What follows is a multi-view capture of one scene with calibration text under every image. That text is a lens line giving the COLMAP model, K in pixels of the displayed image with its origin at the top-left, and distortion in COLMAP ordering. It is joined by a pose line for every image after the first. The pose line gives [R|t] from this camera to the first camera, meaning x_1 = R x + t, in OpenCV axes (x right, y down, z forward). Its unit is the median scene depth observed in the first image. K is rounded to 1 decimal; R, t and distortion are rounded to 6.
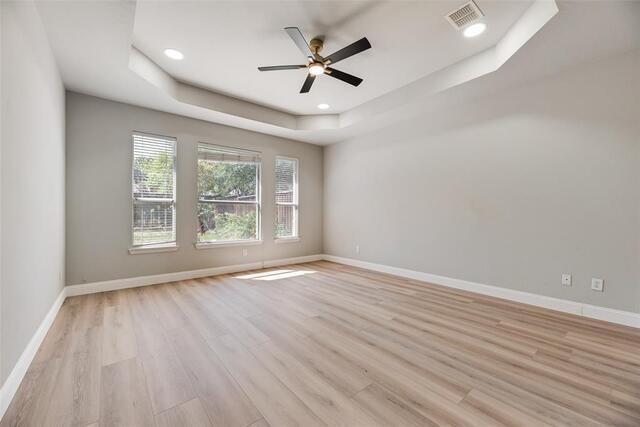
lens RADIAL K [[259.1, 0, 318.8], [0, 259.1, 214.1], [0, 0, 1]] dist [0.027534, 0.000202]
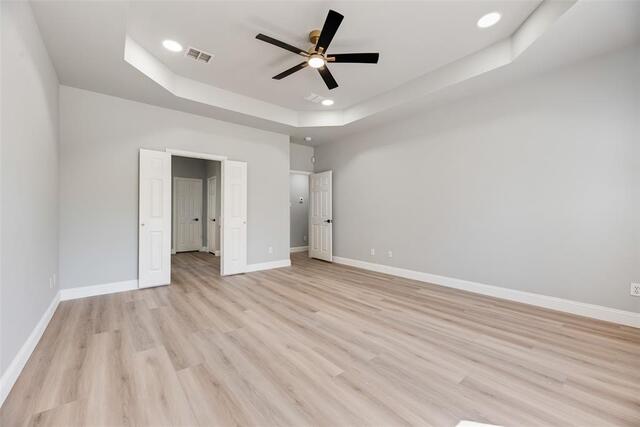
lens RADIAL K [[259.1, 0, 319.9], [0, 259.1, 212.3], [0, 0, 1]] dist [0.027534, 0.000202]
pose [[-0.999996, -0.001594, -0.002491, -0.019276], [-0.001585, 0.999992, -0.003719, -0.000201], [0.002497, -0.003715, -0.999990, 1.900749]]
